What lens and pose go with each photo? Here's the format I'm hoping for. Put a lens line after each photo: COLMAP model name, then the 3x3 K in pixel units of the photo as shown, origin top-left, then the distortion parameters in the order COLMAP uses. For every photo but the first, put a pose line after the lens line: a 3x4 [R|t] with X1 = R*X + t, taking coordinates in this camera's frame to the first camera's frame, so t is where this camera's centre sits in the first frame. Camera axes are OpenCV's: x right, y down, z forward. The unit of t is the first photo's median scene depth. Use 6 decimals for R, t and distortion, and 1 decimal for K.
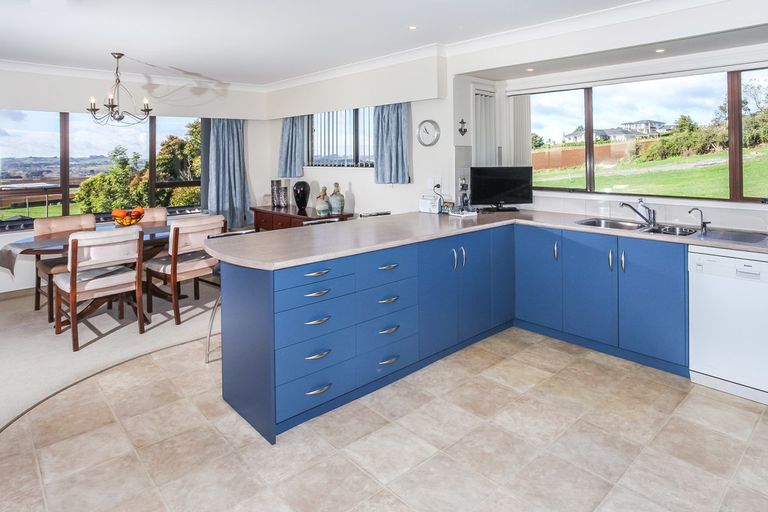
lens RADIAL K [[443.0, 0, 396.2], [0, 443.0, 156.4], [0, 0, 1]] dist [-0.000621, -0.002193]
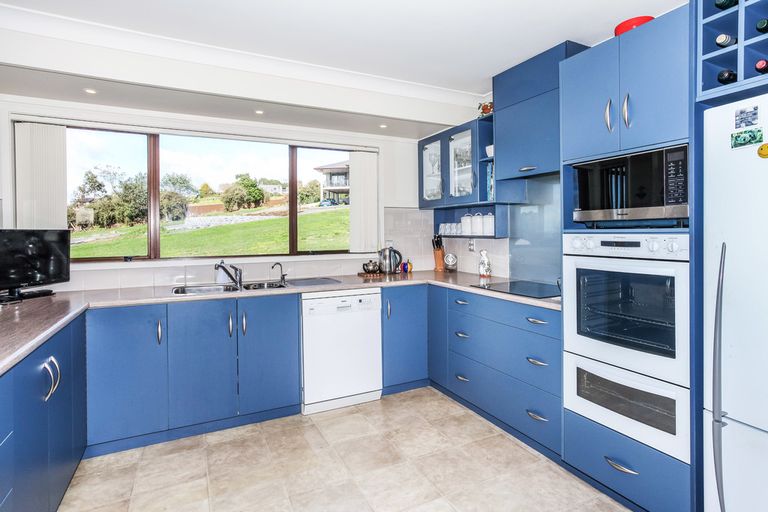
lens RADIAL K [[424.9, 0, 403.0], [0, 424.9, 237.8], [0, 0, 1]] dist [-0.019707, 0.002215]
pose [[0.280108, -0.013393, 0.959875, -0.236511], [0.007754, 0.999902, 0.011689, 0.041050], [-0.959937, 0.004169, 0.280184, 0.377498]]
